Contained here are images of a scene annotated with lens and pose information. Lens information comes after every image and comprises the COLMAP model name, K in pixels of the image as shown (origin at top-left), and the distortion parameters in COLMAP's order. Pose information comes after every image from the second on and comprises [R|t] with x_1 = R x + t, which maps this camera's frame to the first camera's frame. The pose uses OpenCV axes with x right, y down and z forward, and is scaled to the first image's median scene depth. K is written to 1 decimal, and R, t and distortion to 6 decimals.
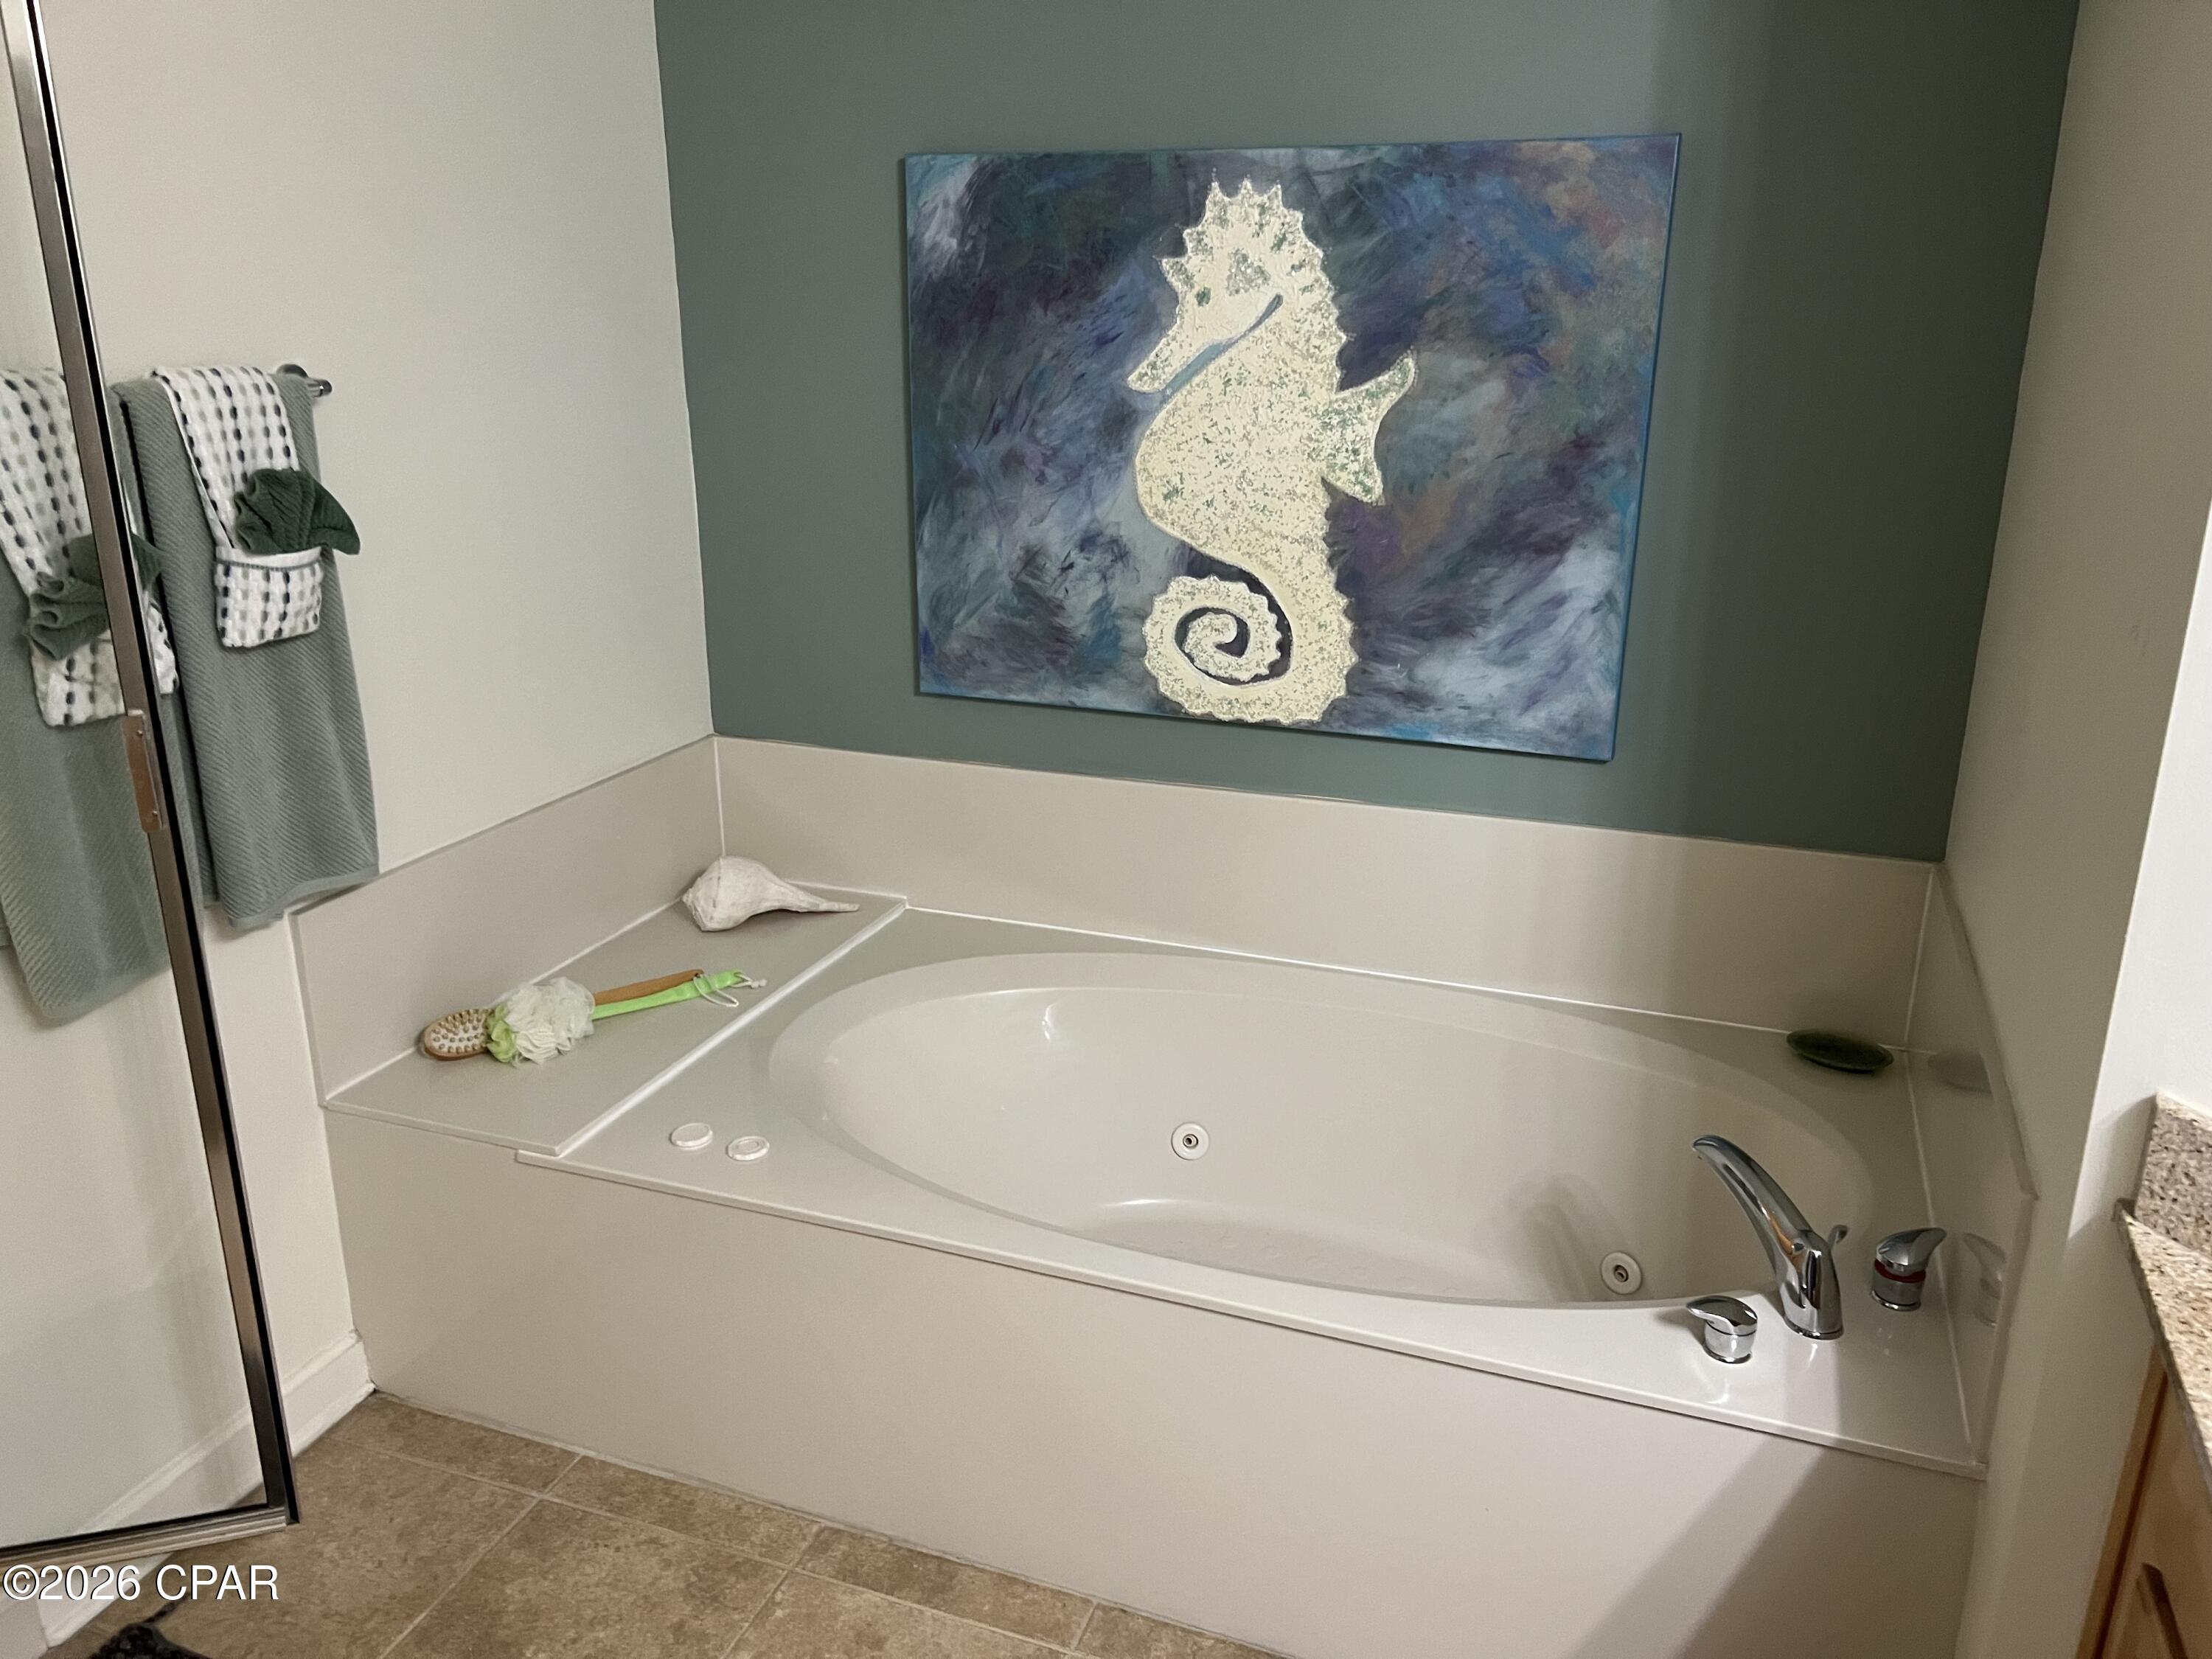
lens RADIAL K [[1668.4, 0, 1086.0], [0, 1668.4, 815.8], [0, 0, 1]] dist [0.050315, -0.057965]
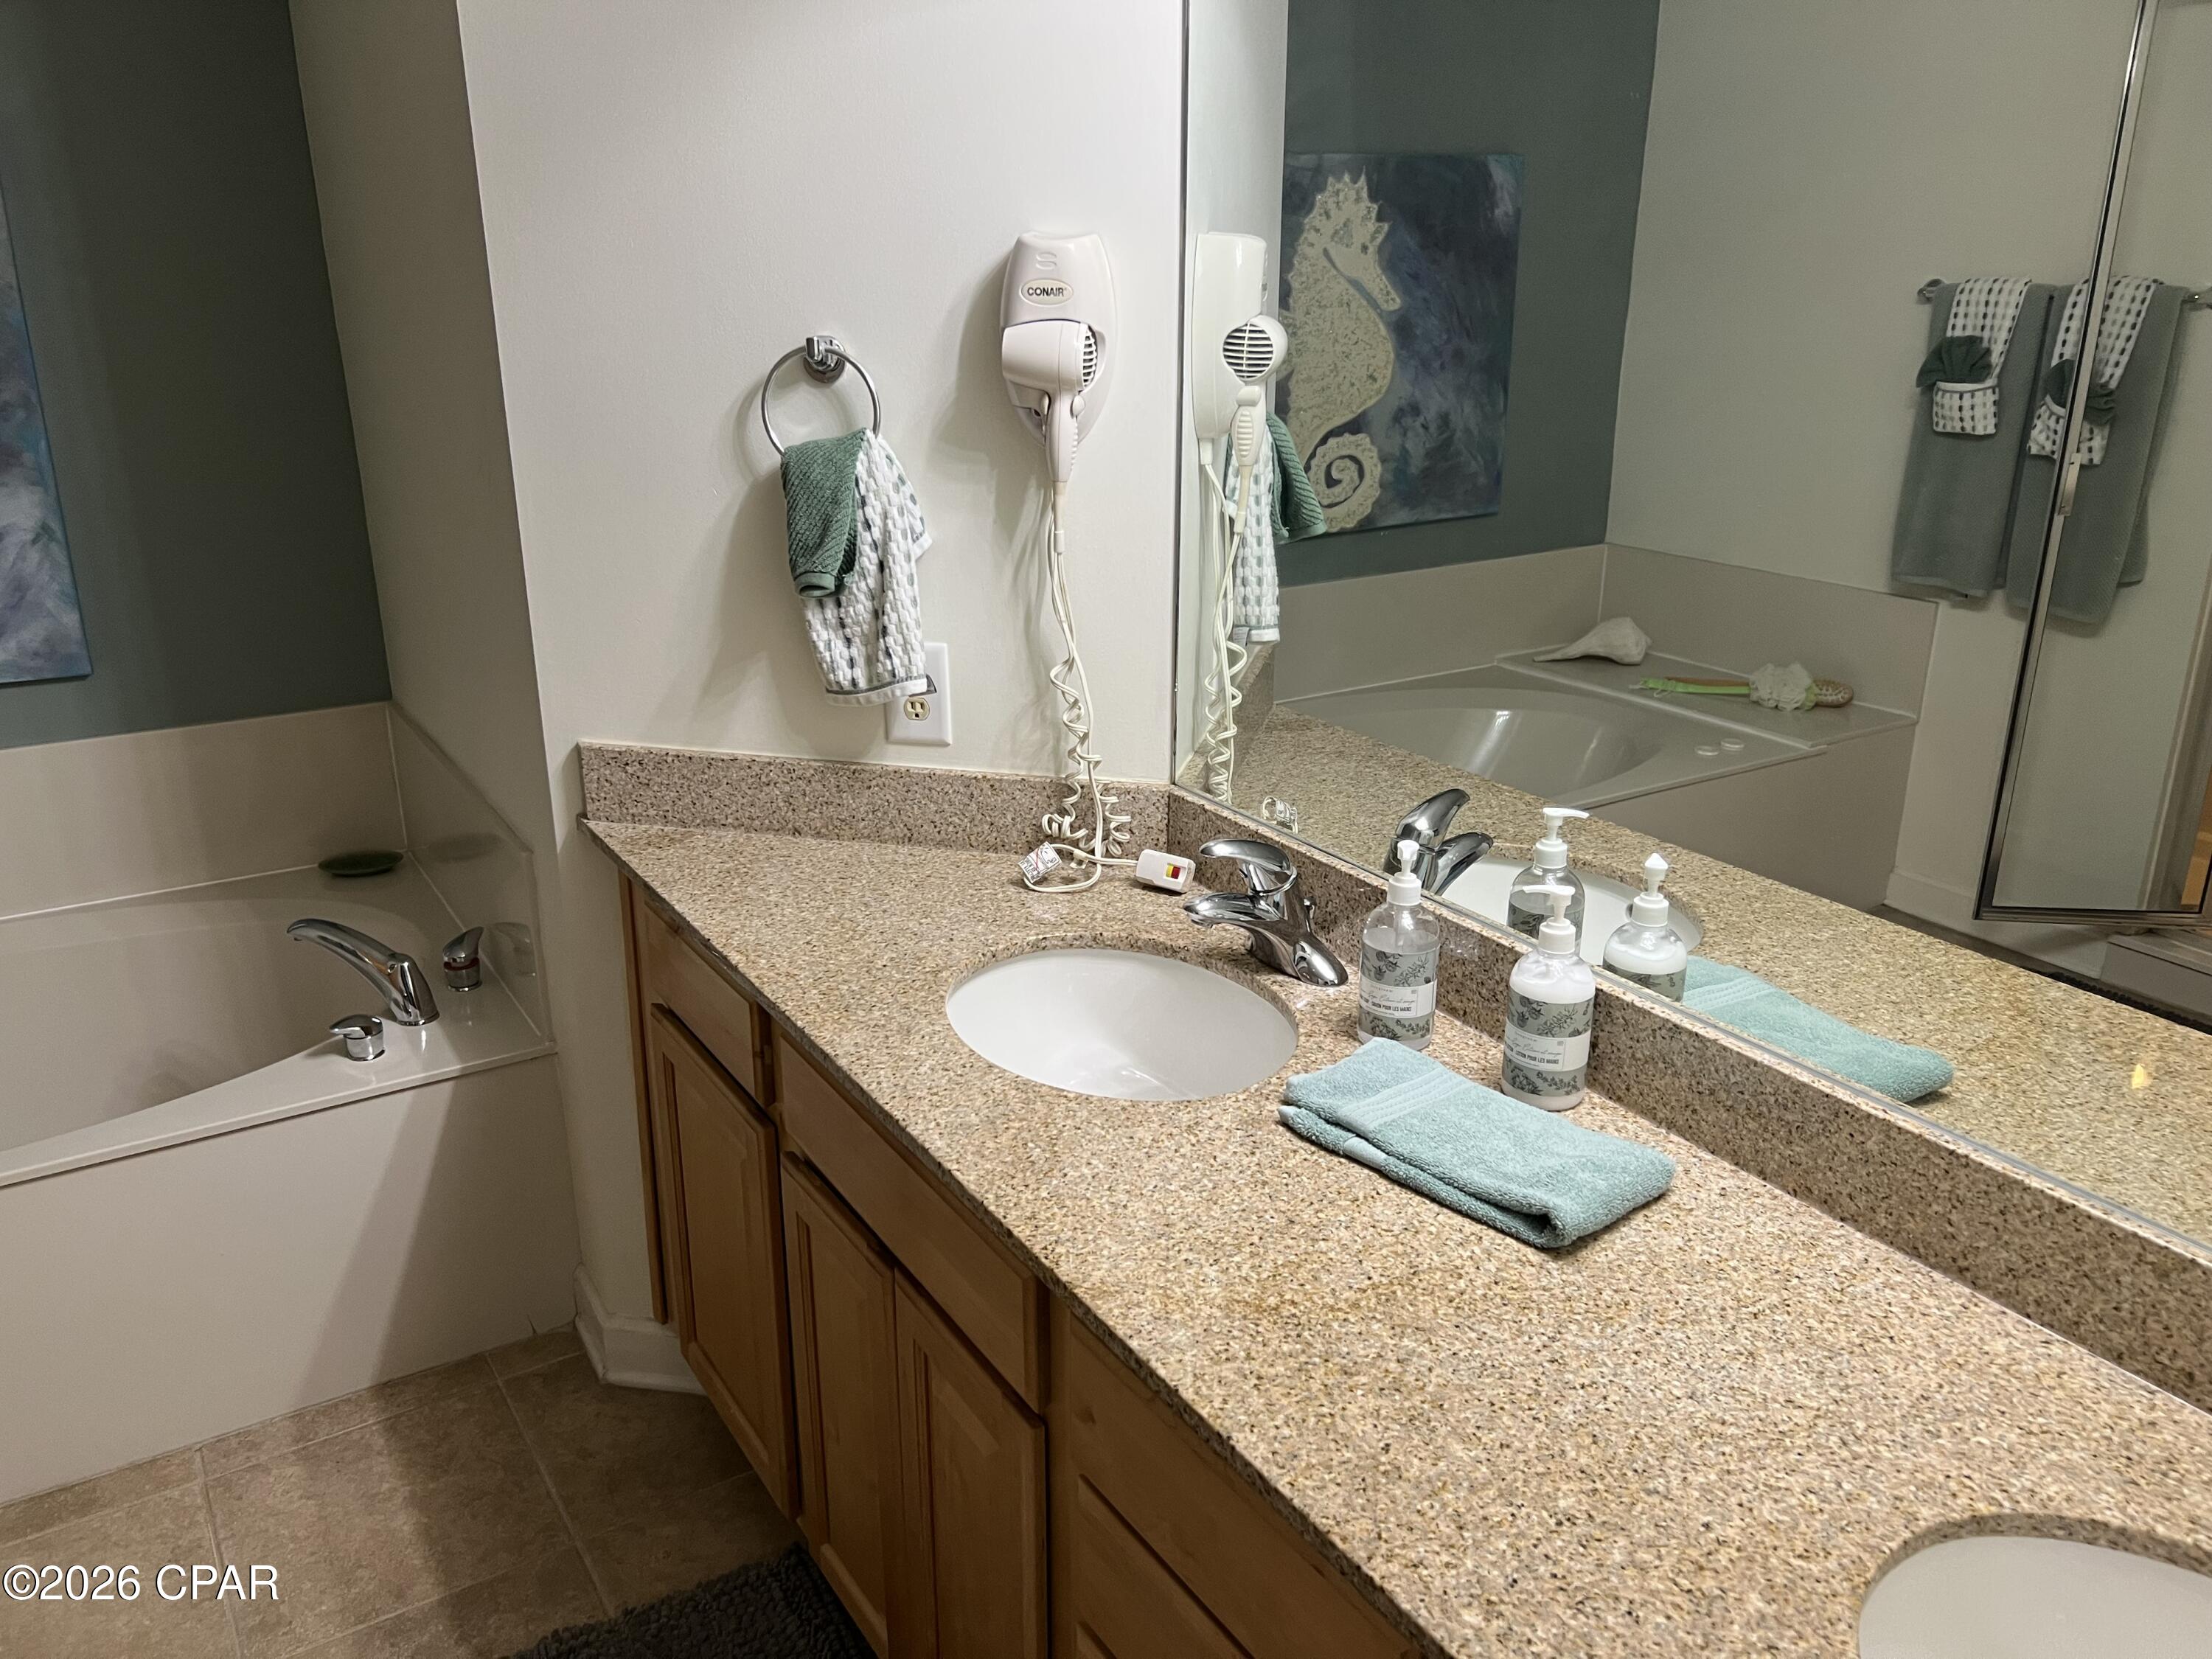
lens RADIAL K [[1668.4, 0, 1091.8], [0, 1668.4, 837.2], [0, 0, 1]] dist [0.050315, -0.057965]
pose [[0.596206, -0.261226, 0.759144, -0.182117], [0.243049, 0.959940, 0.139439, 0.081388], [-0.765157, 0.101375, 0.635813, -0.227155]]
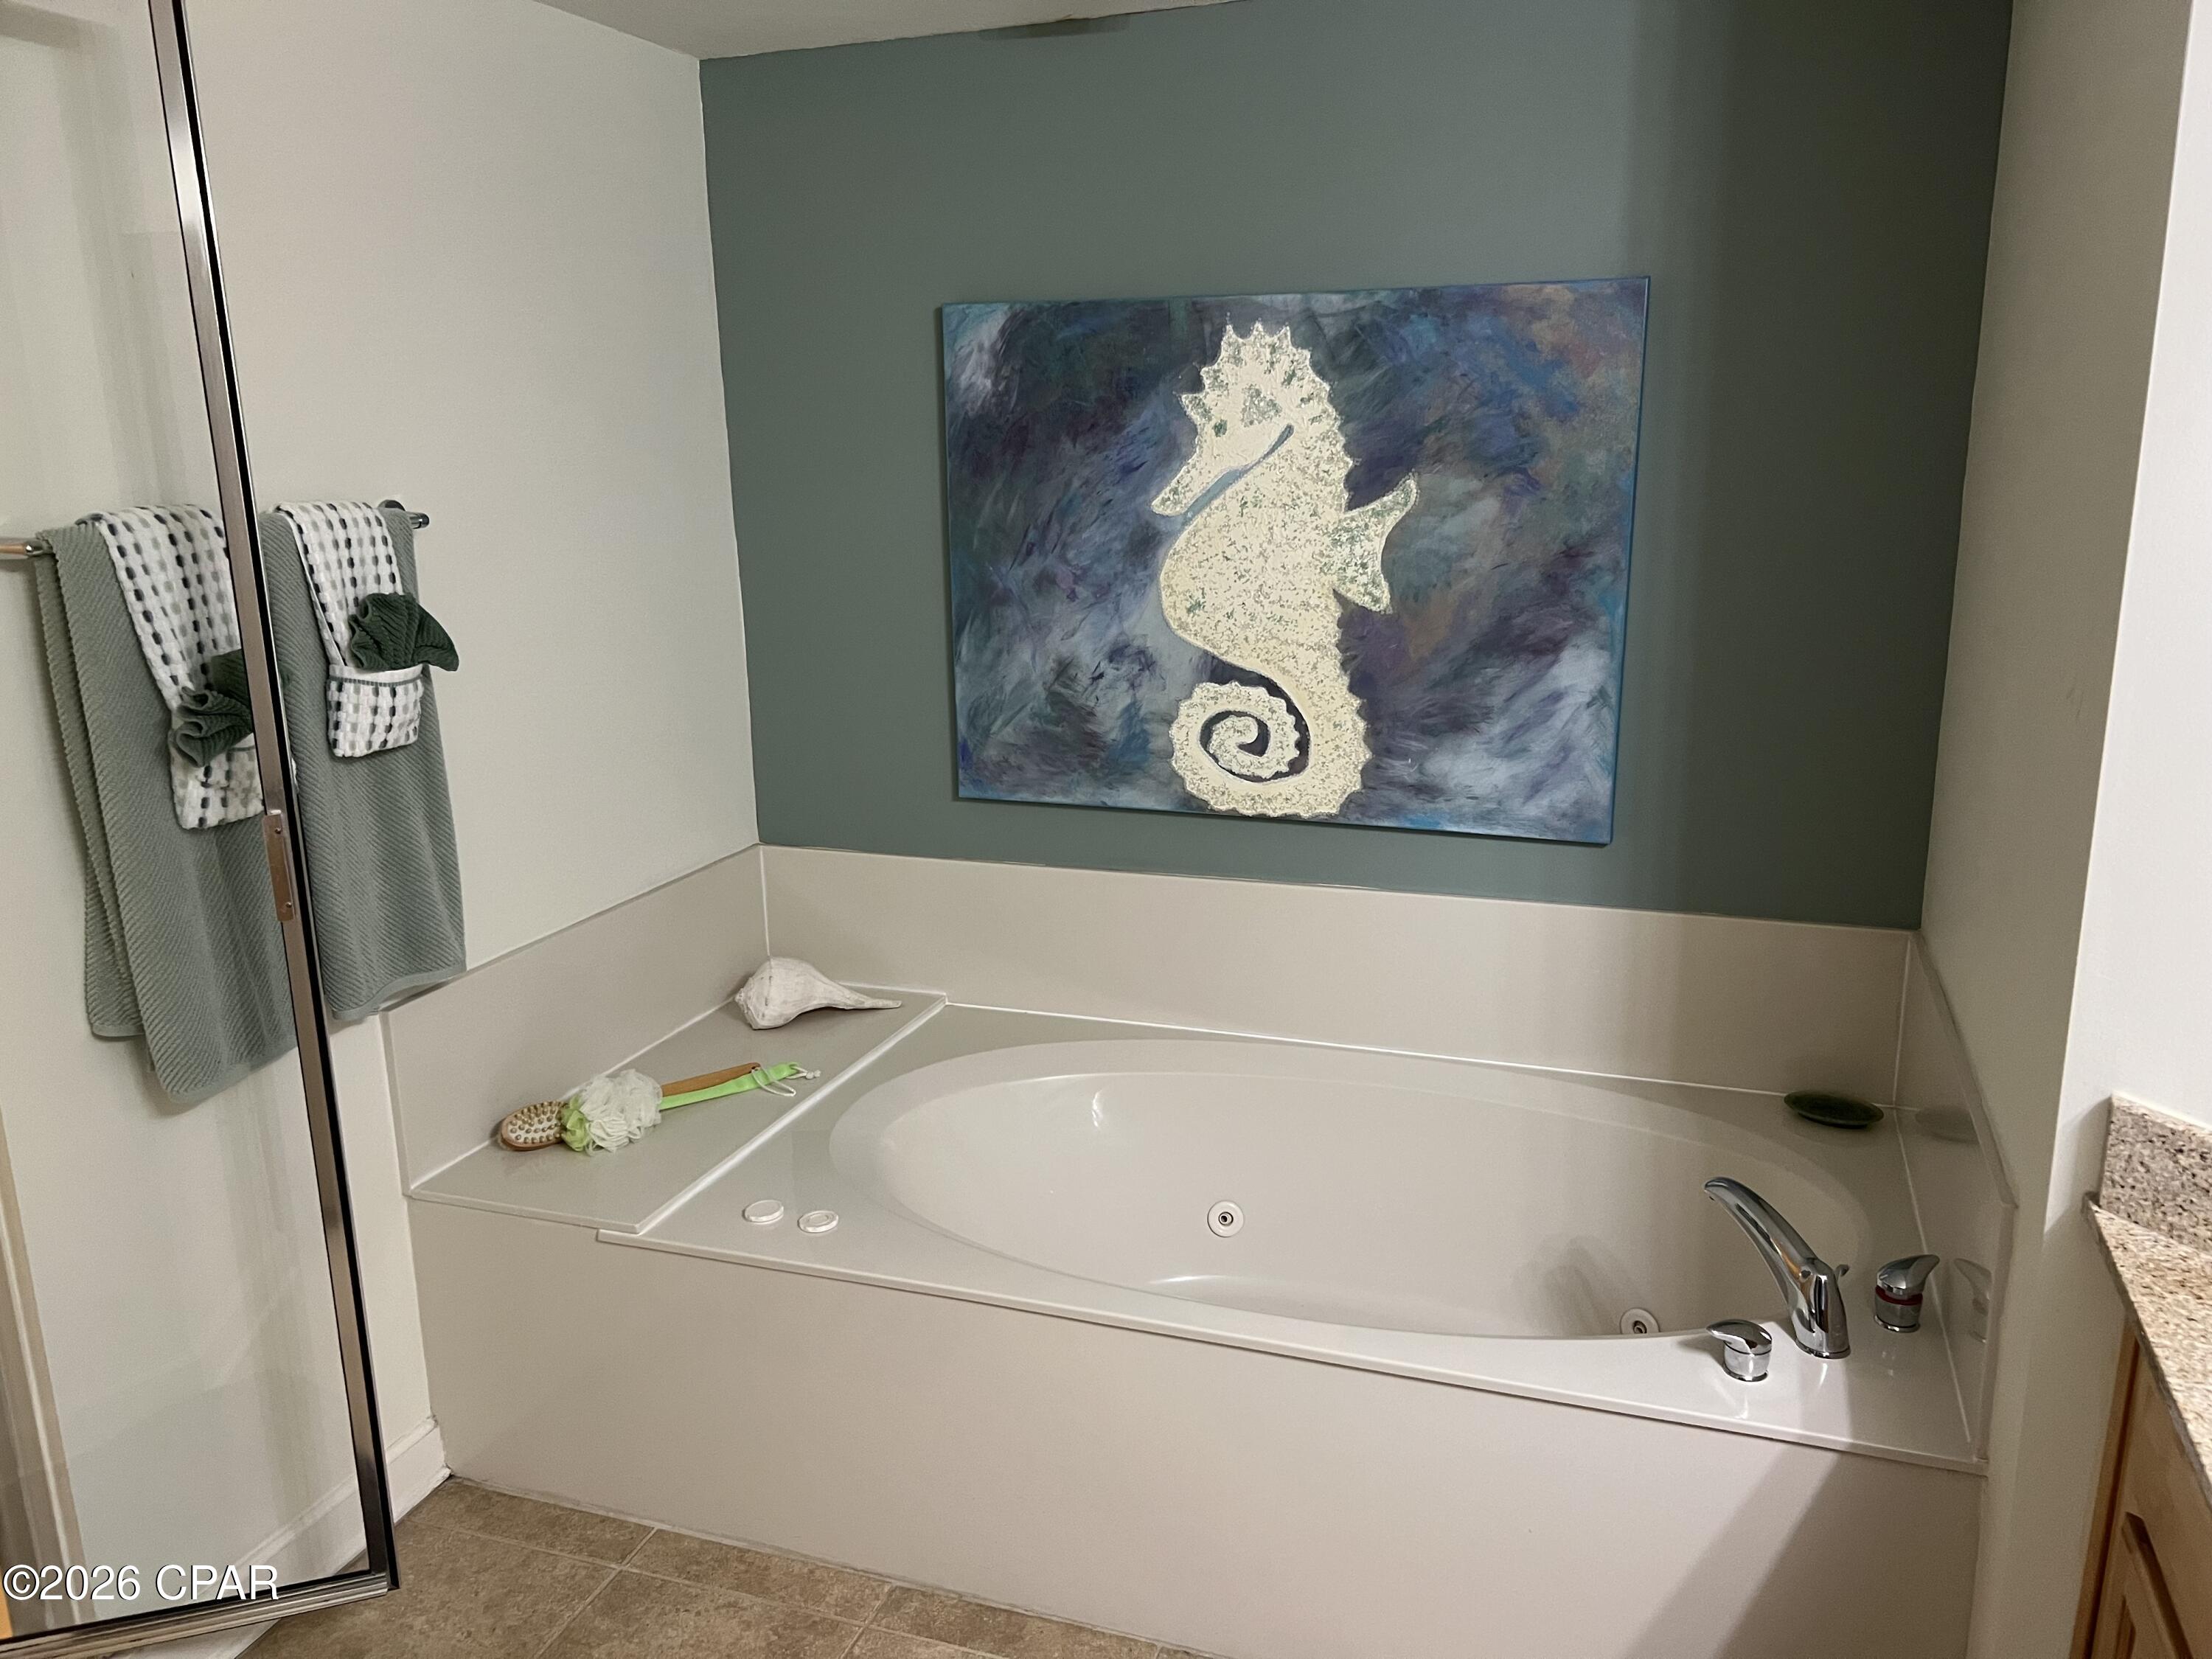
lens RADIAL K [[1668.4, 0, 1109.3], [0, 1668.4, 835.7], [0, 0, 1]] dist [0.050315, -0.057965]
pose [[0.999527, -0.020533, 0.022910, -0.035139], [0.022016, 0.997547, -0.066446, 0.028031], [-0.021489, 0.066919, 0.997527, -0.072446]]
